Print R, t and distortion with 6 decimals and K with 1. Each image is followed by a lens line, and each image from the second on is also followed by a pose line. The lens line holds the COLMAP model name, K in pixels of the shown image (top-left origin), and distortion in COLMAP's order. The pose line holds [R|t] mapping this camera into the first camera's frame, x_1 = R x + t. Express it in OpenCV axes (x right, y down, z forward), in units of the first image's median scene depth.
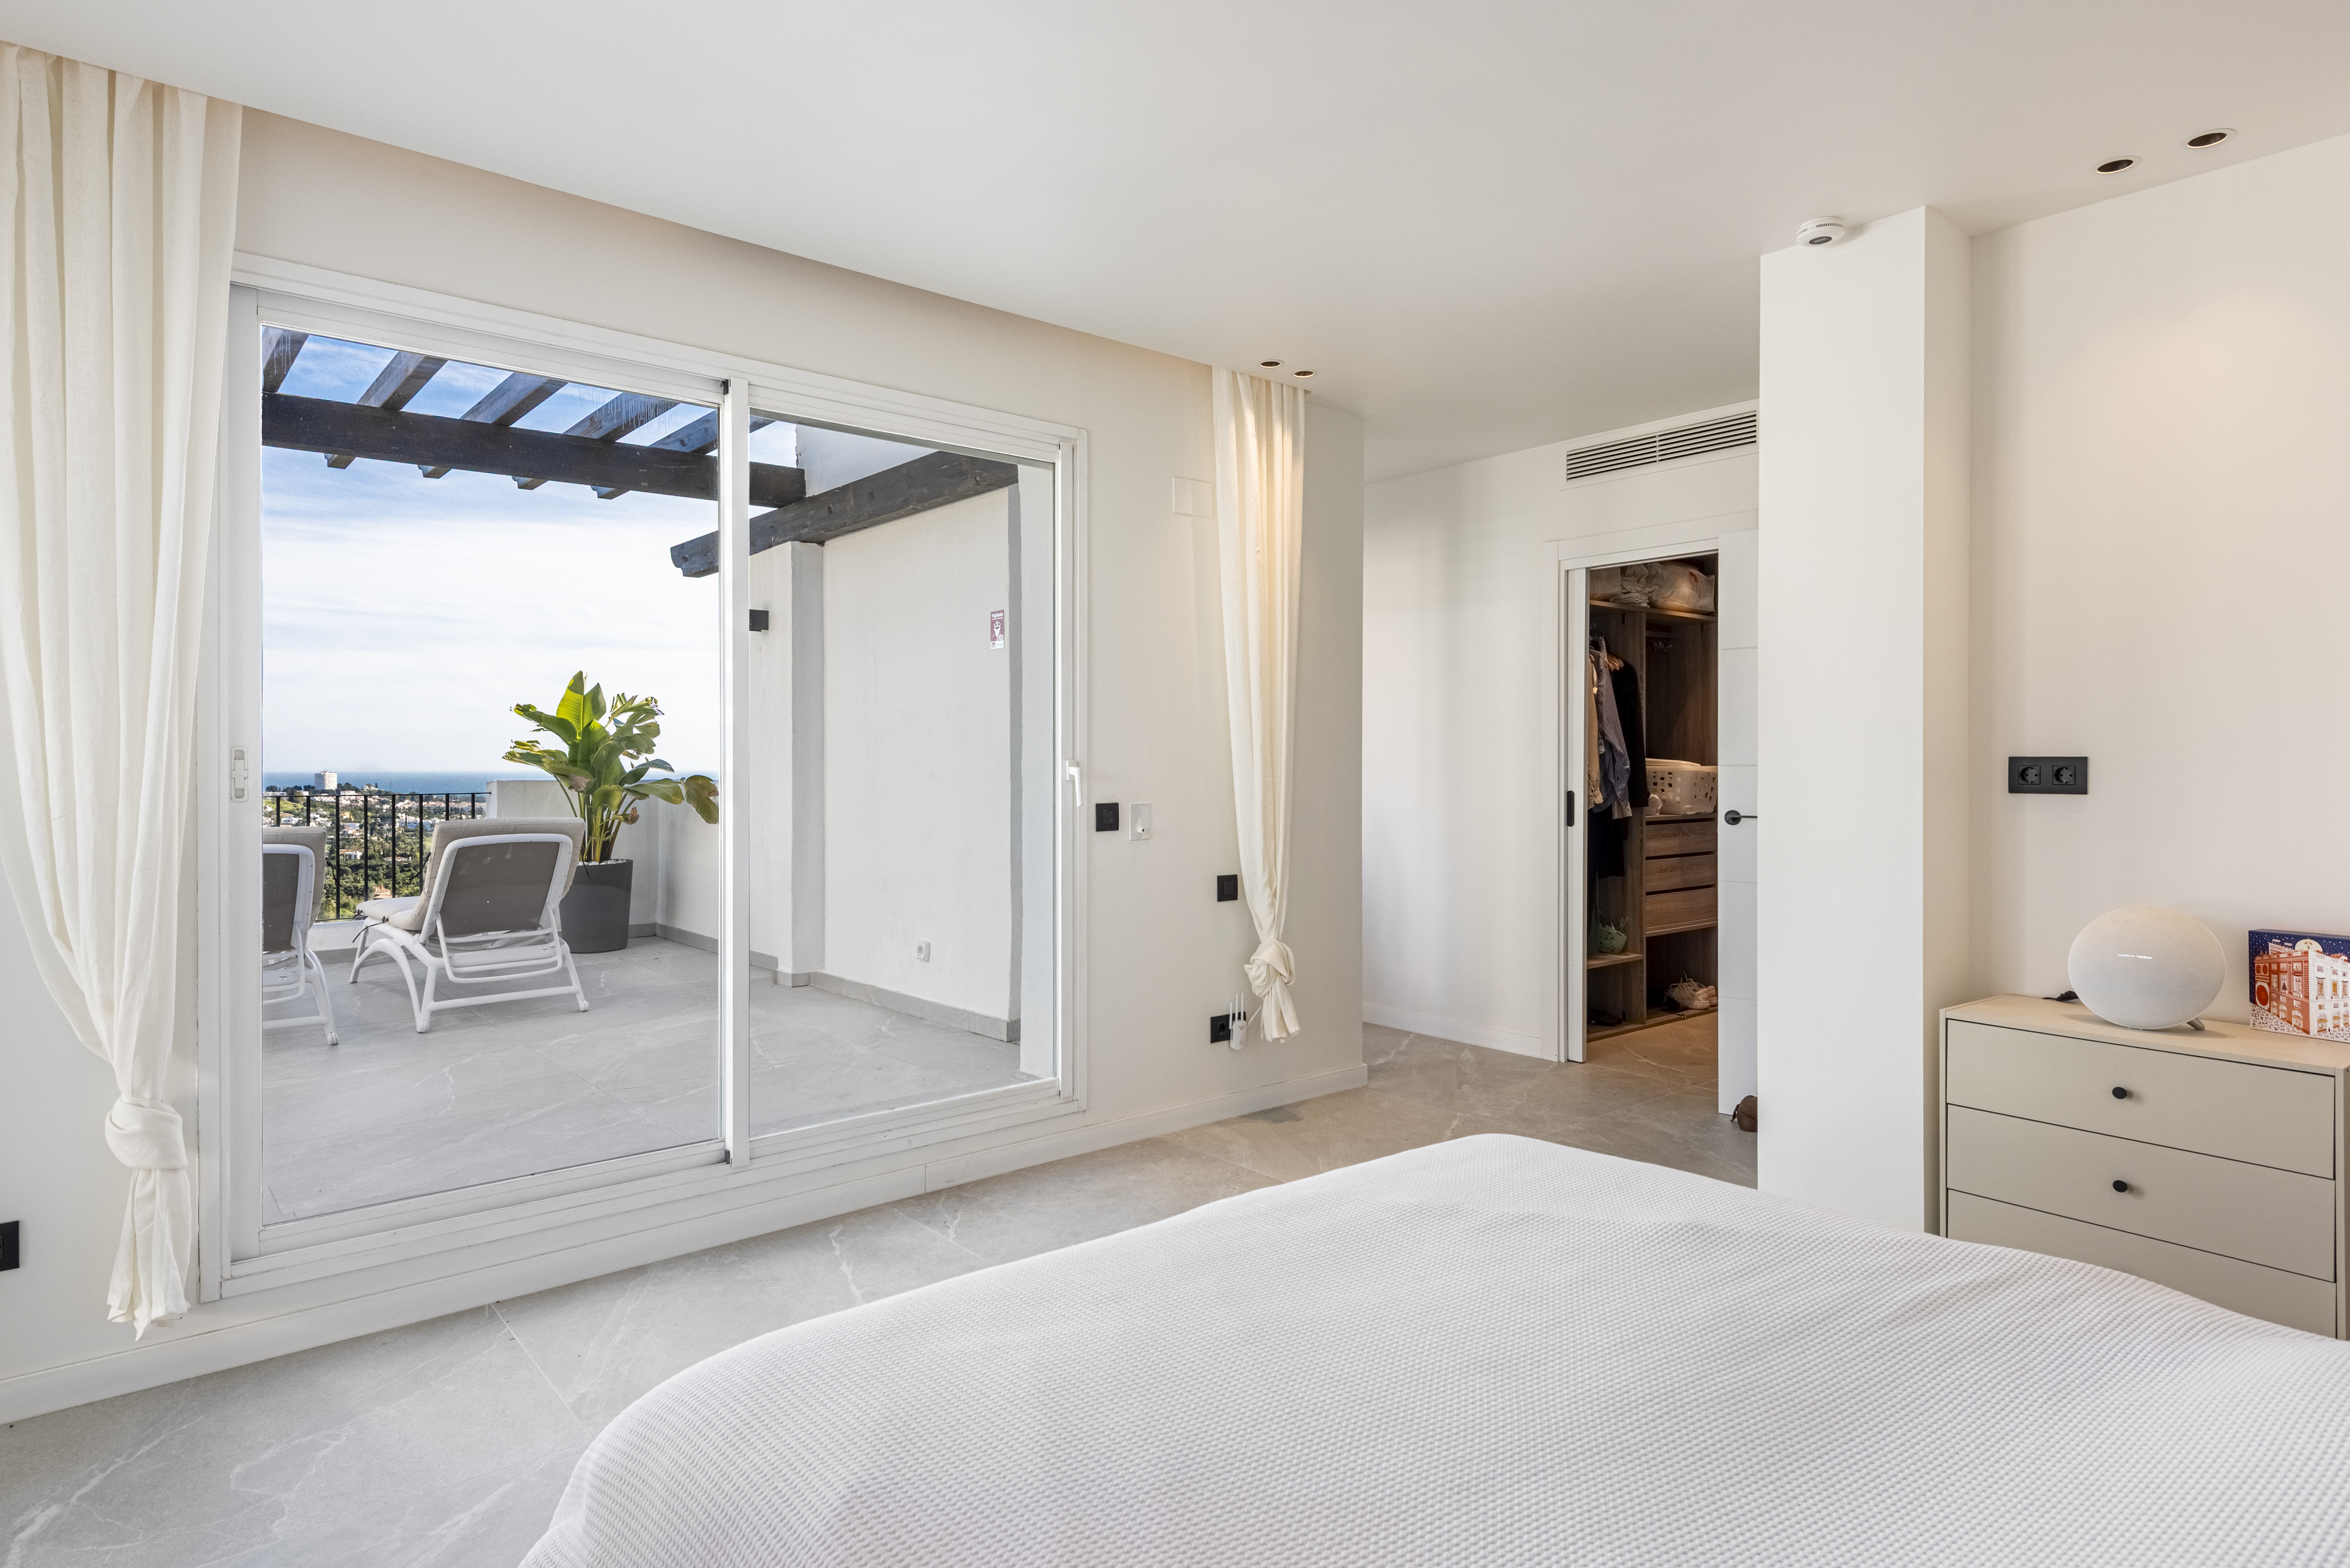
lens RADIAL K [[1353.2, 0, 1206.5], [0, 1353.2, 767.3], [0, 0, 1]] dist [-0.001405, -0.006421]
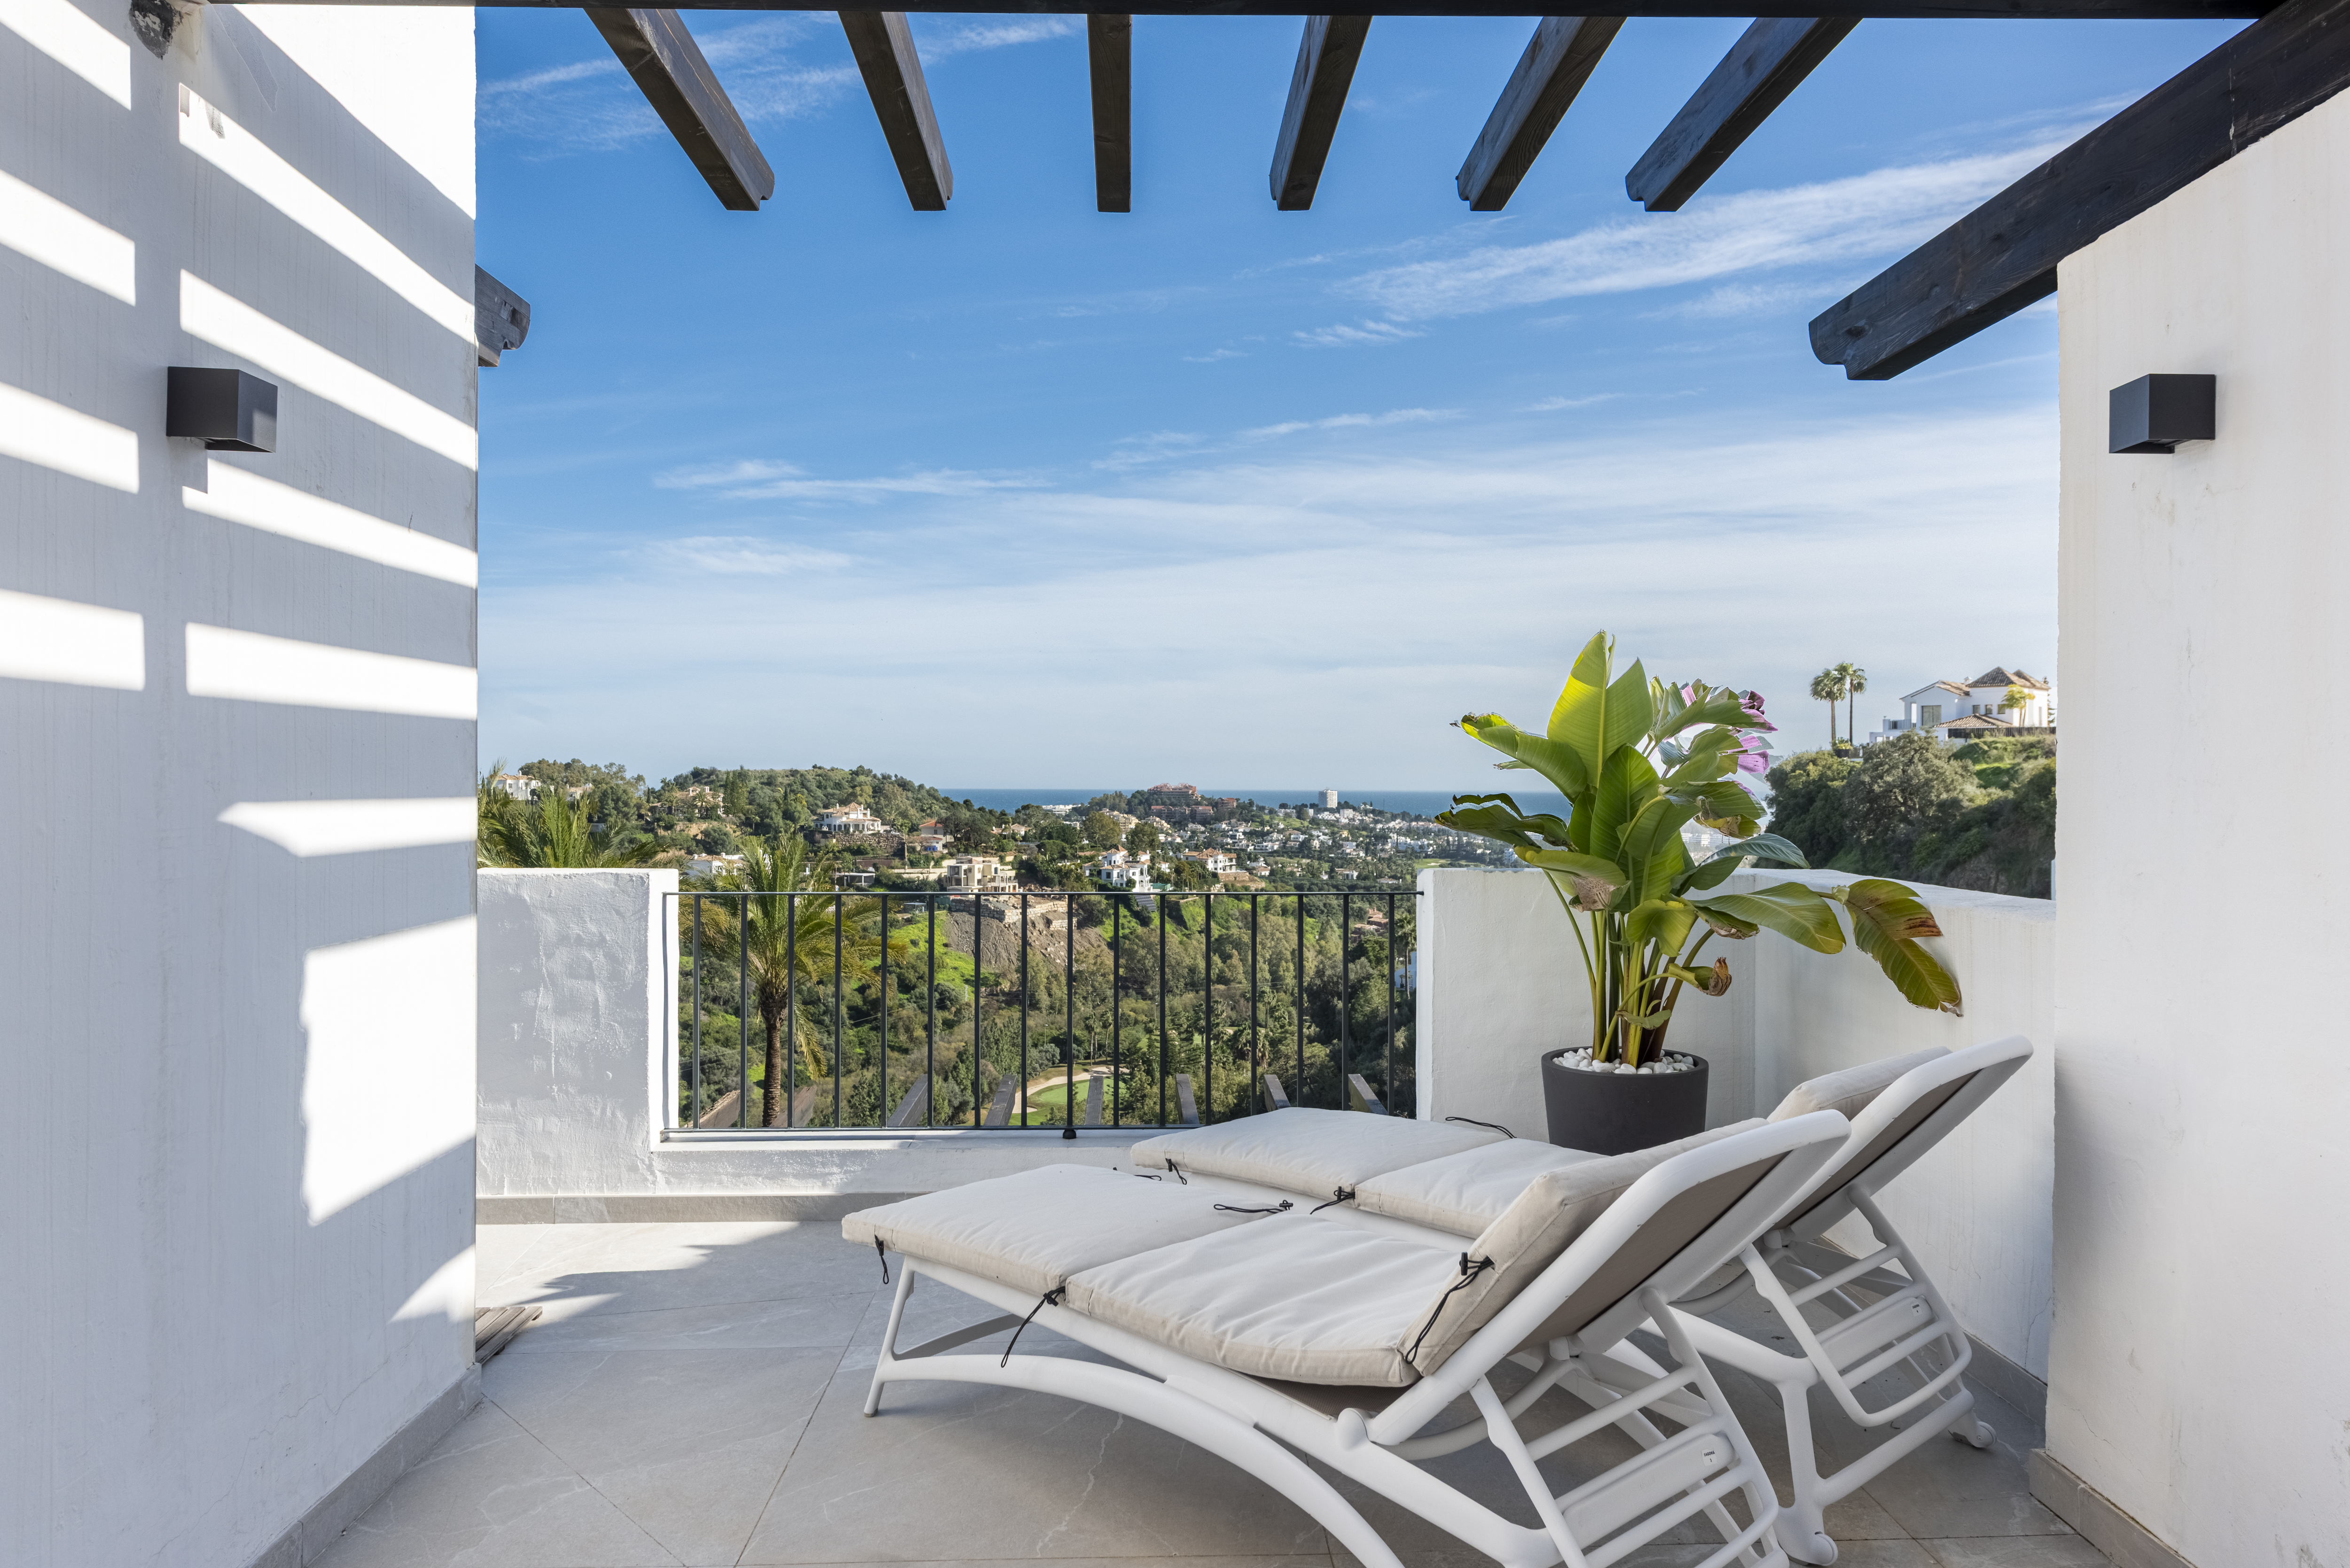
lens RADIAL K [[1577.1, 0, 1150.8], [0, 1577.1, 841.0], [0, 0, 1]] dist [0.016589, -0.008785]
pose [[0.769889, 0.022721, -0.637773, -0.249129], [0.000524, 0.999343, 0.036234, -0.022954], [0.638177, -0.028231, 0.769372, 0.516099]]
